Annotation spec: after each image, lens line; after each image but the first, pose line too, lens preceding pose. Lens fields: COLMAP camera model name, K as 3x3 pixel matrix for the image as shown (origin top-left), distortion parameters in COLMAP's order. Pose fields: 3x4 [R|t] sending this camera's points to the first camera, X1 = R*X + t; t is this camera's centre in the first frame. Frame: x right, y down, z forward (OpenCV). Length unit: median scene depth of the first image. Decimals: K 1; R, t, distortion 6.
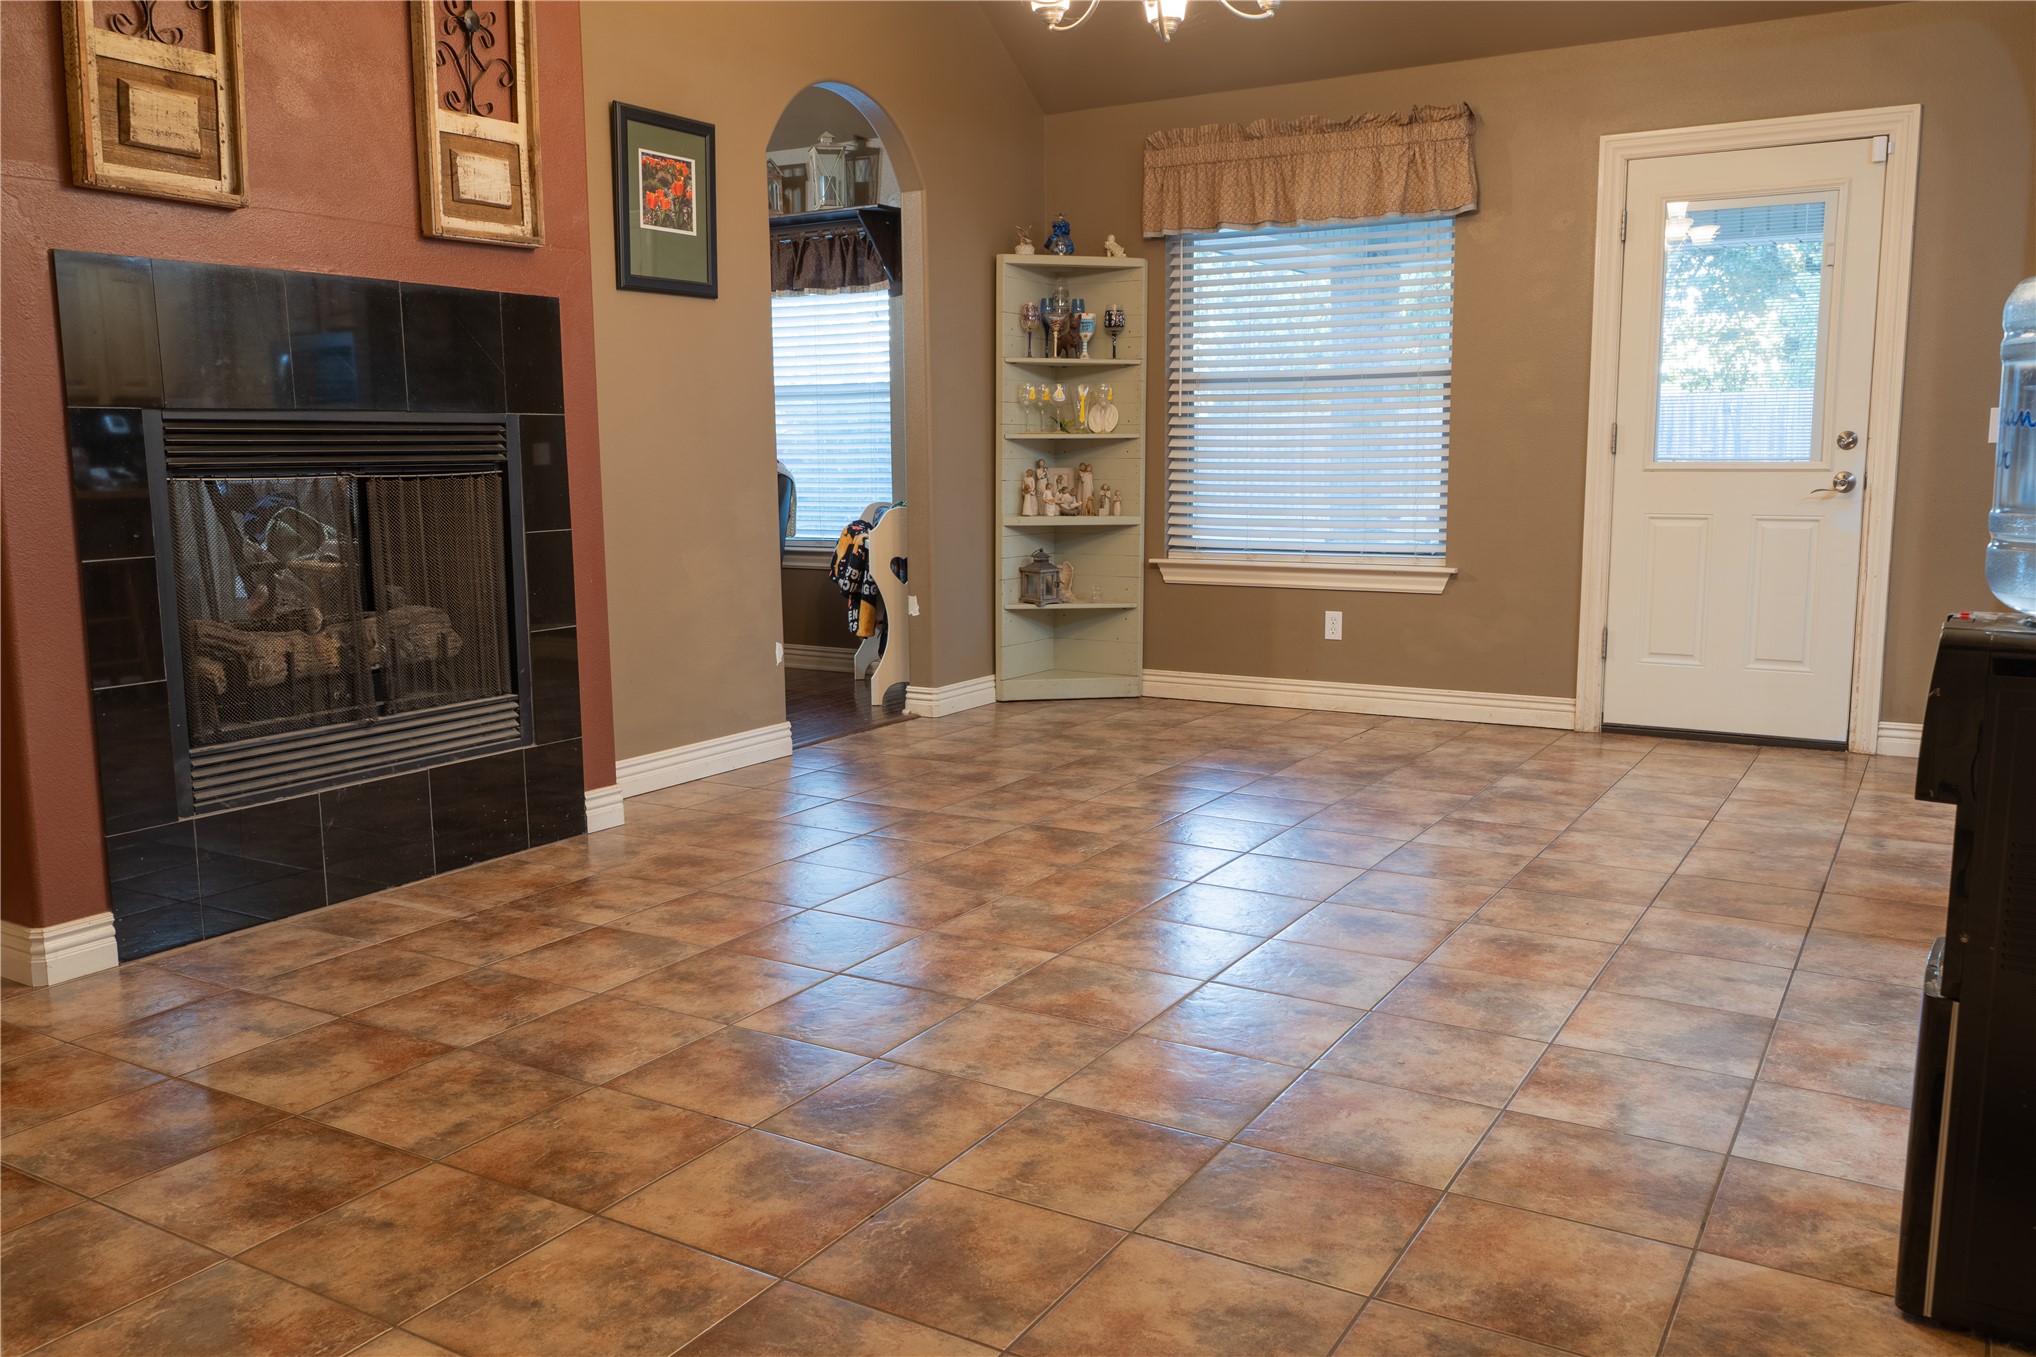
lens RADIAL K [[1601.0, 0, 1013.6], [0, 1601.0, 674.8], [0, 0, 1]] dist [-0.001255, -0.006947]
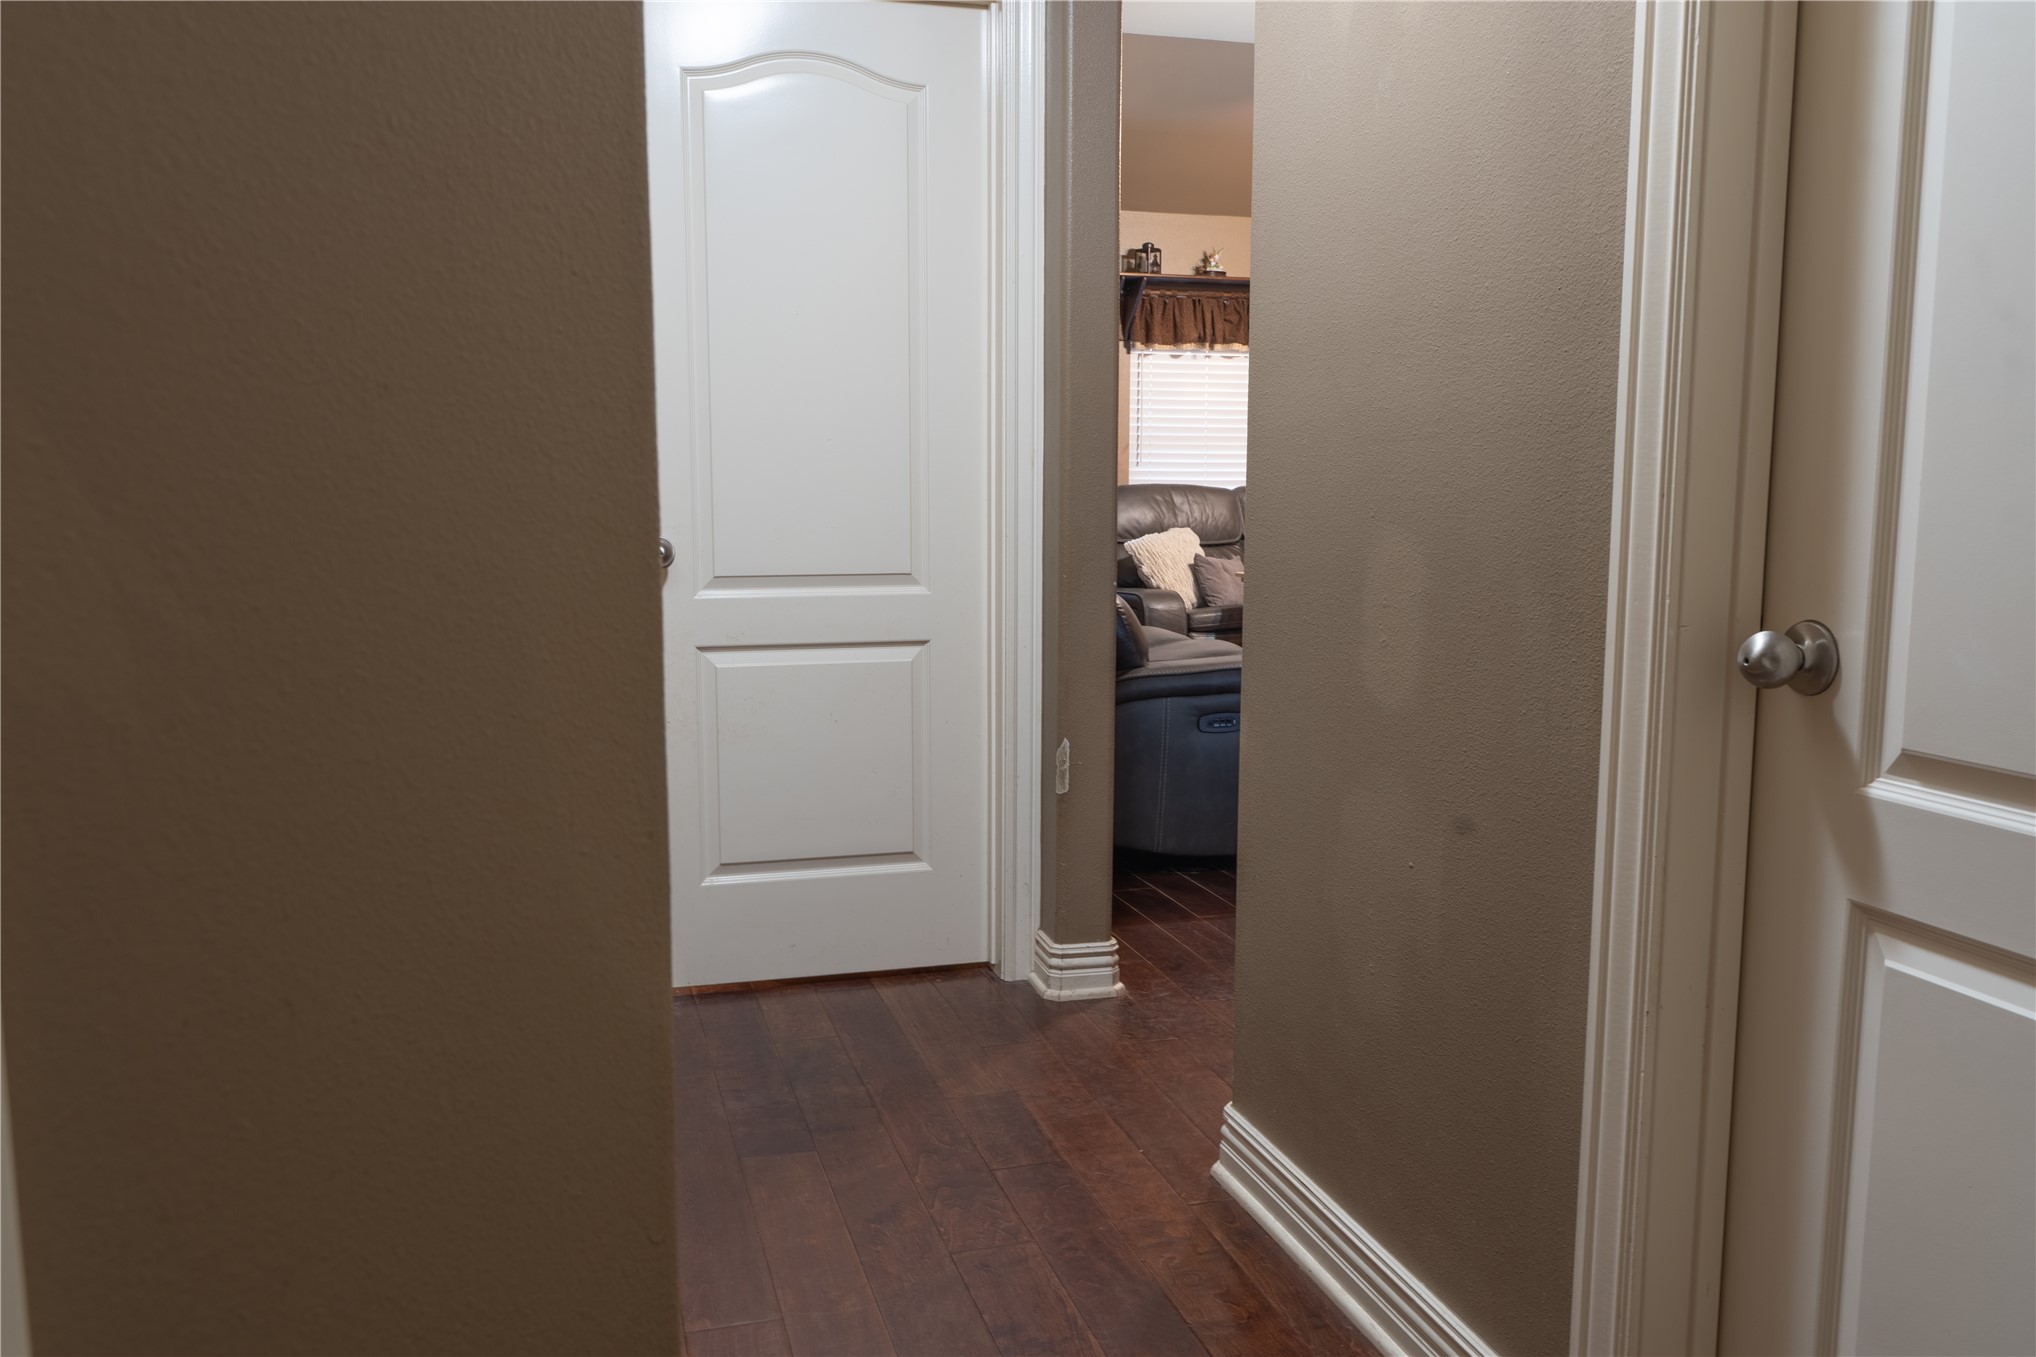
lens RADIAL K [[1603.9, 0, 1012.7], [0, 1603.9, 675.4], [0, 0, 1]] dist [-0.000168, -0.007927]
pose [[0.680292, -0.088483, 0.727580, -2.730025], [0.094168, 0.995011, 0.032958, -0.150402], [-0.726866, 0.046093, 0.685230, 0.858143]]
